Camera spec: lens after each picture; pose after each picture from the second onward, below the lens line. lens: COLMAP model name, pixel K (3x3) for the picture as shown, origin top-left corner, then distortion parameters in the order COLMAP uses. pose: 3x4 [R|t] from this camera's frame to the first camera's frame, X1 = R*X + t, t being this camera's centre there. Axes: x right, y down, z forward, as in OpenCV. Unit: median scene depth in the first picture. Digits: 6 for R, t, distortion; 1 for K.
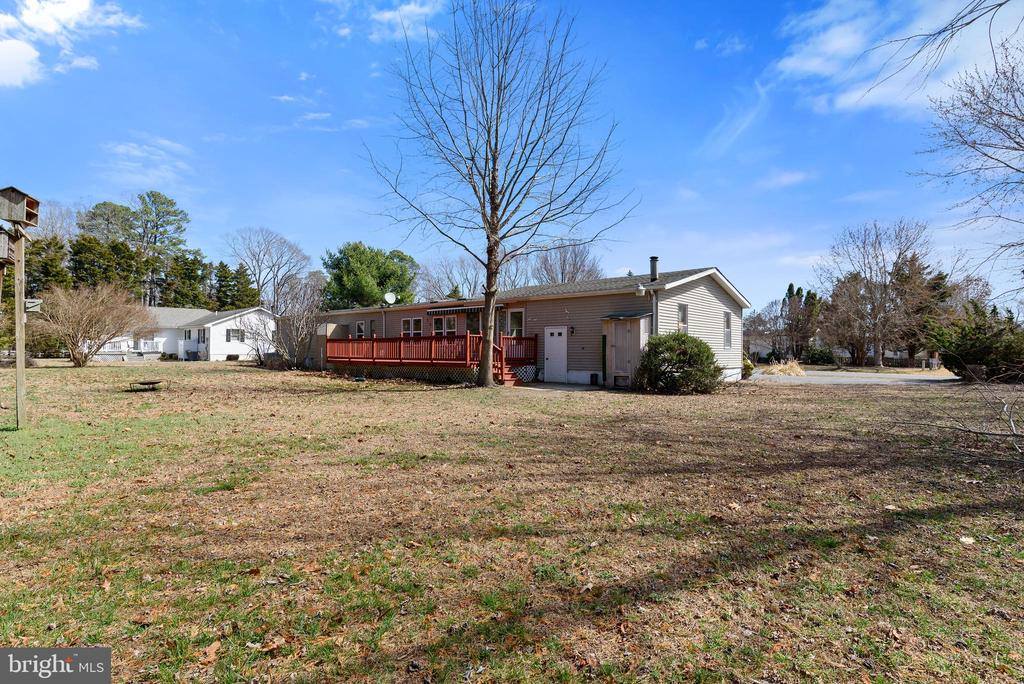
lens RADIAL K [[519.2, 0, 514.9], [0, 519.2, 346.8], [0, 0, 1]] dist [0.001524, 0.000124]
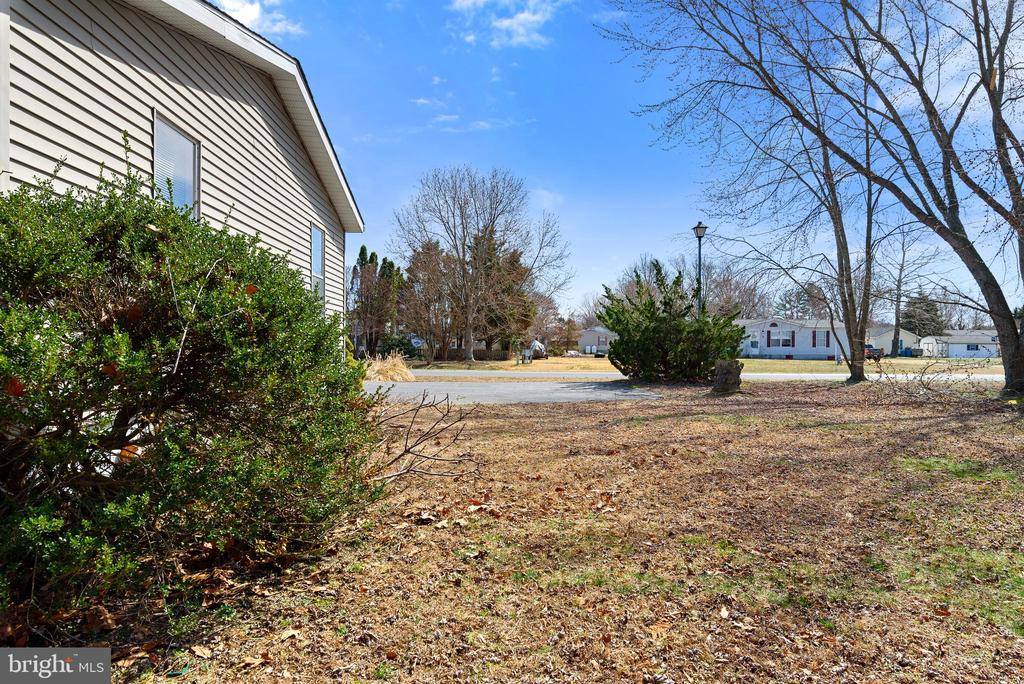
lens RADIAL K [[642.9, 0, 509.2], [0, 642.9, 348.1], [0, 0, 1]] dist [0.006635, 0.000229]
pose [[0.728253, -0.001180, 0.685307, 0.074085], [-0.010594, 0.999860, 0.012980, 0.005330], [-0.685226, -0.016713, 0.728138, 0.222014]]
